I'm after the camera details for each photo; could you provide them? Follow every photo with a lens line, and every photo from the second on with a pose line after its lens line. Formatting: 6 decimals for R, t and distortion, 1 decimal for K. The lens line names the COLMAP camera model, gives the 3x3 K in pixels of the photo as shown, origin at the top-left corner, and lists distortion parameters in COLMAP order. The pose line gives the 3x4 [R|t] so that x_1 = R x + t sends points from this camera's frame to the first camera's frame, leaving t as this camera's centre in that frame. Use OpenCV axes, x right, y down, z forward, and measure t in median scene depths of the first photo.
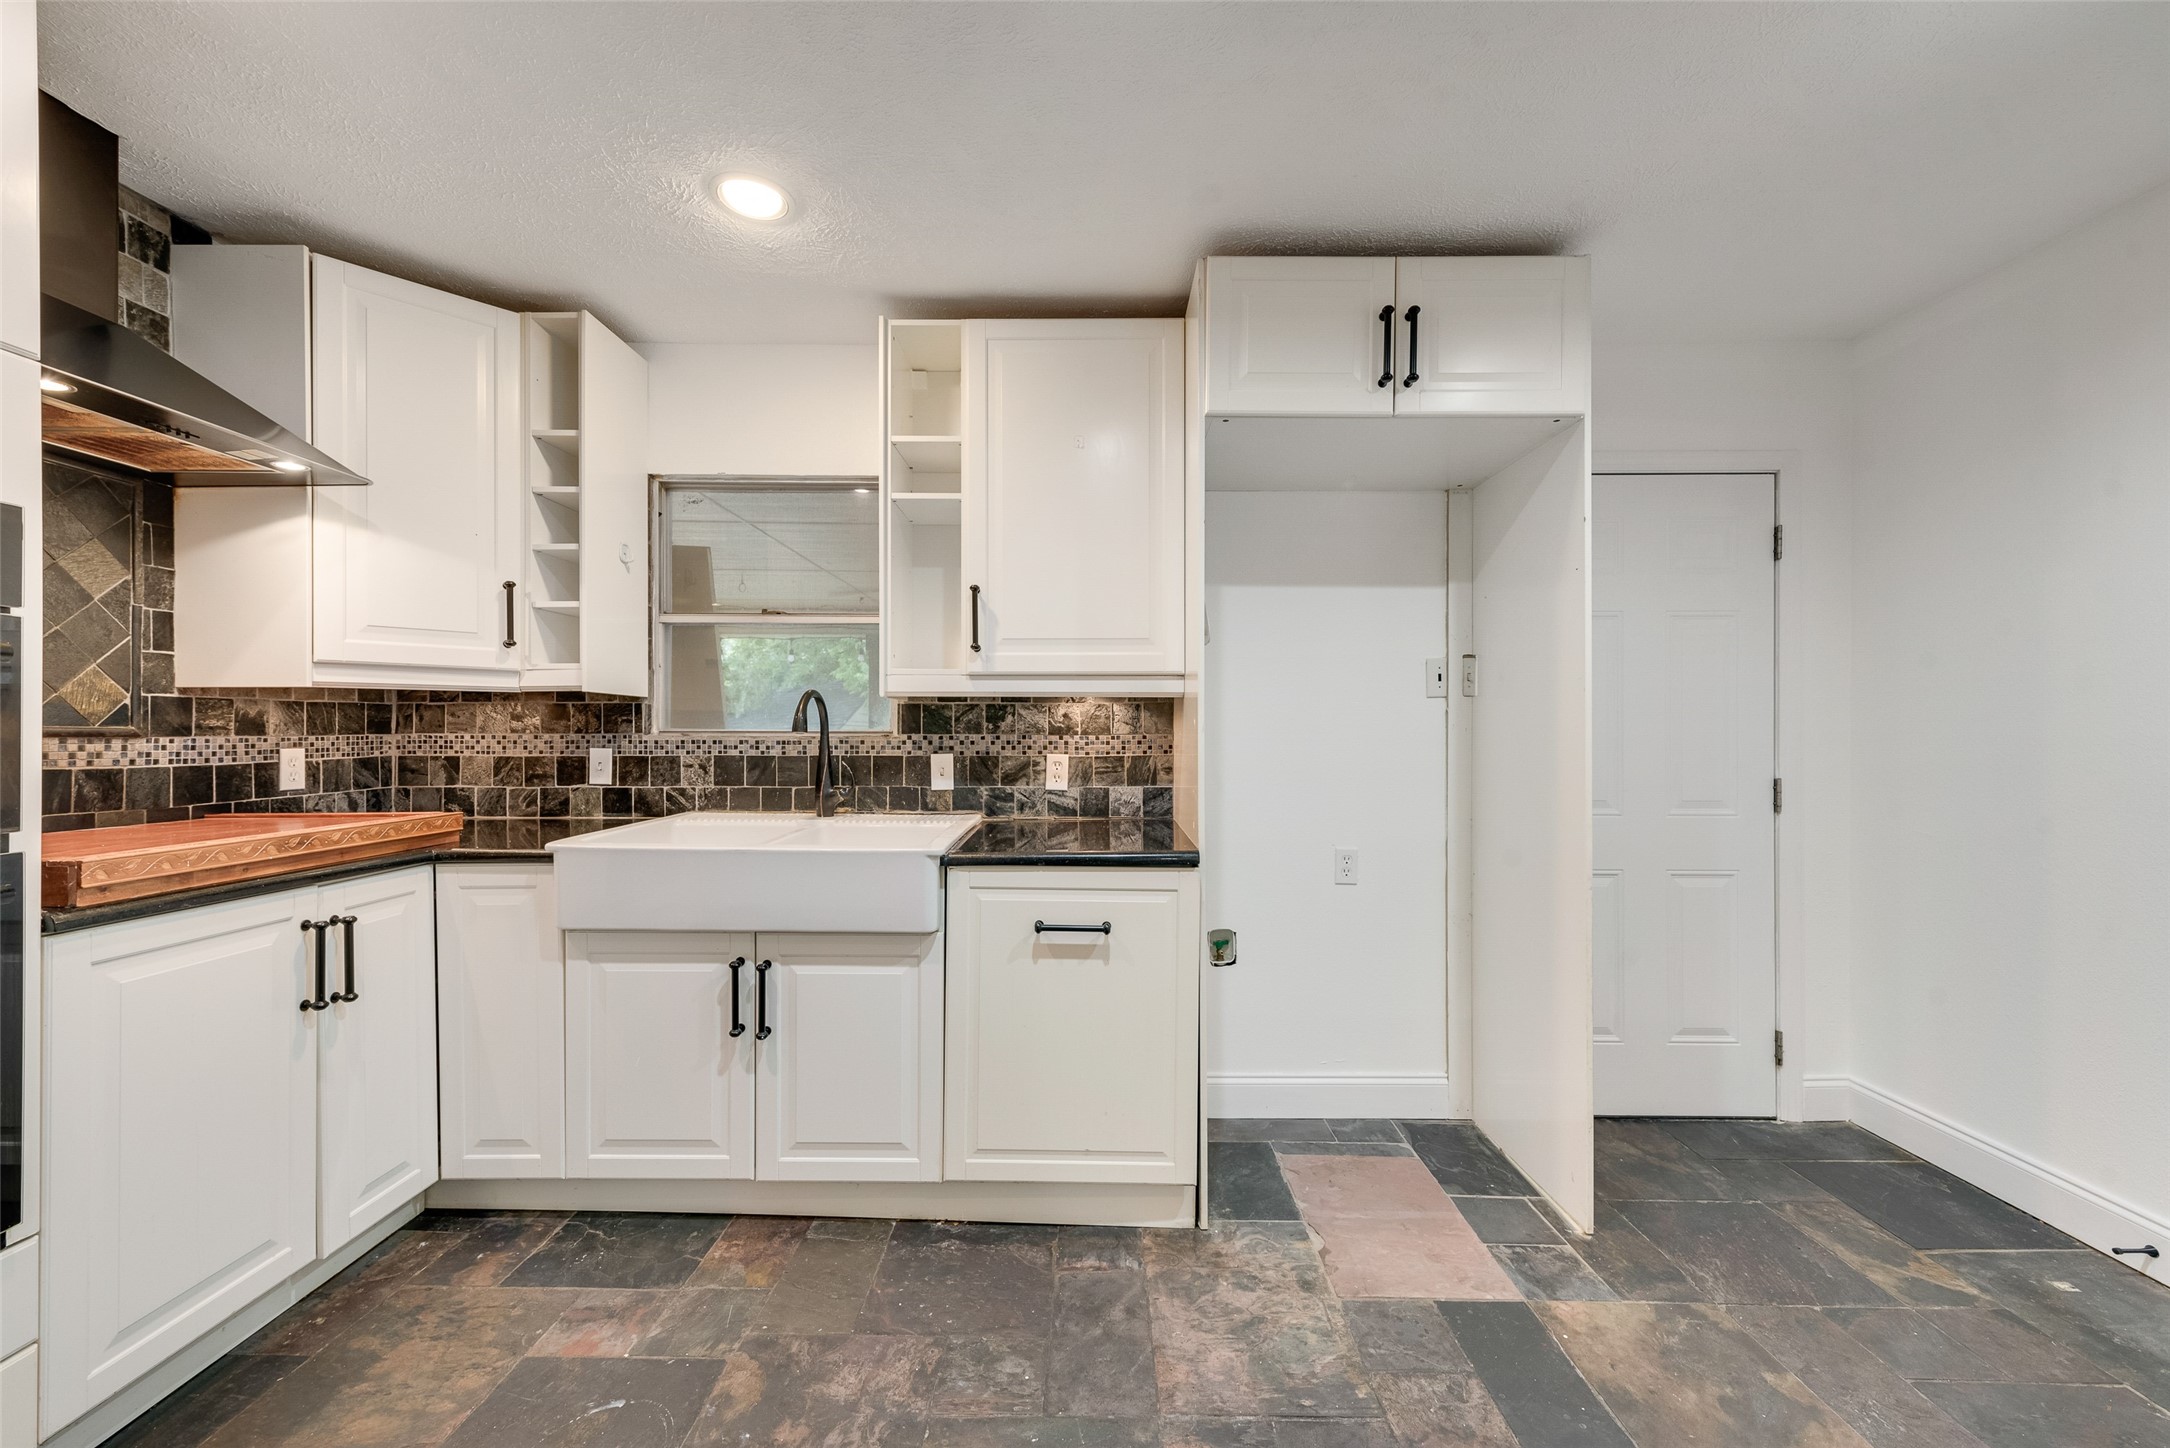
lens RADIAL K [[843.5, 0, 1085.1], [0, 843.5, 732.3], [0, 0, 1]] dist [0.022156, -0.006014]
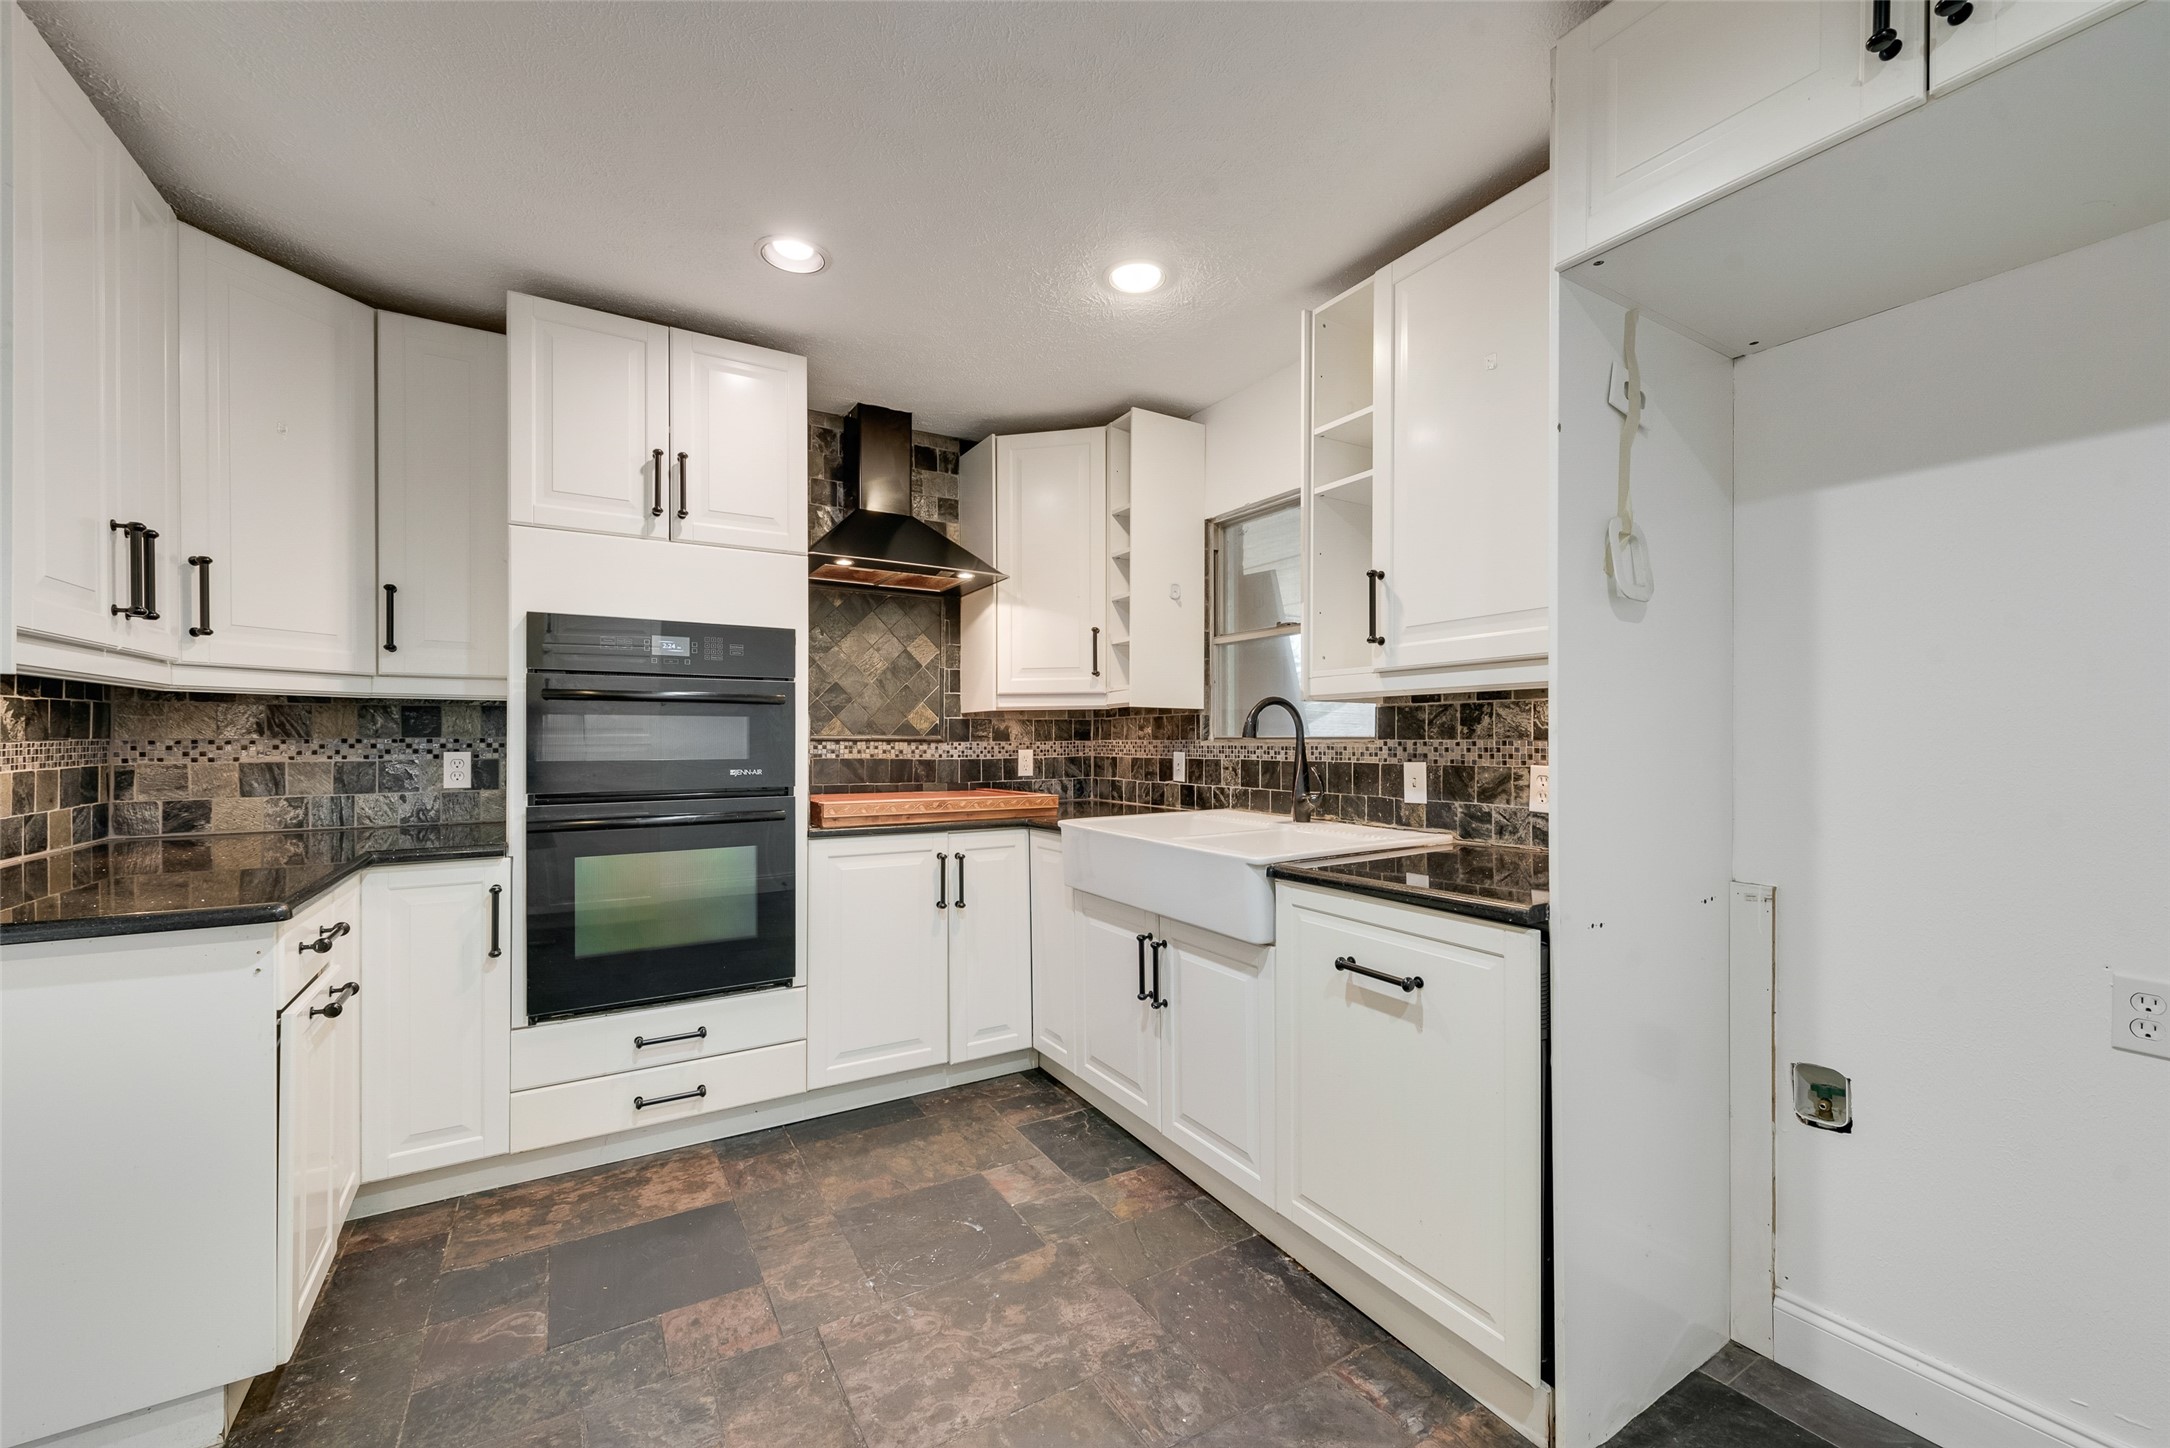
lens RADIAL K [[853.2, 0, 1083.3], [0, 853.2, 734.8], [0, 0, 1]] dist [0.013502, -0.000307]
pose [[0.528377, -0.007531, -0.848976, 0.444382], [0.000768, 0.999964, -0.008393, 0.004730], [0.849009, 0.003783, 0.528364, 0.259246]]
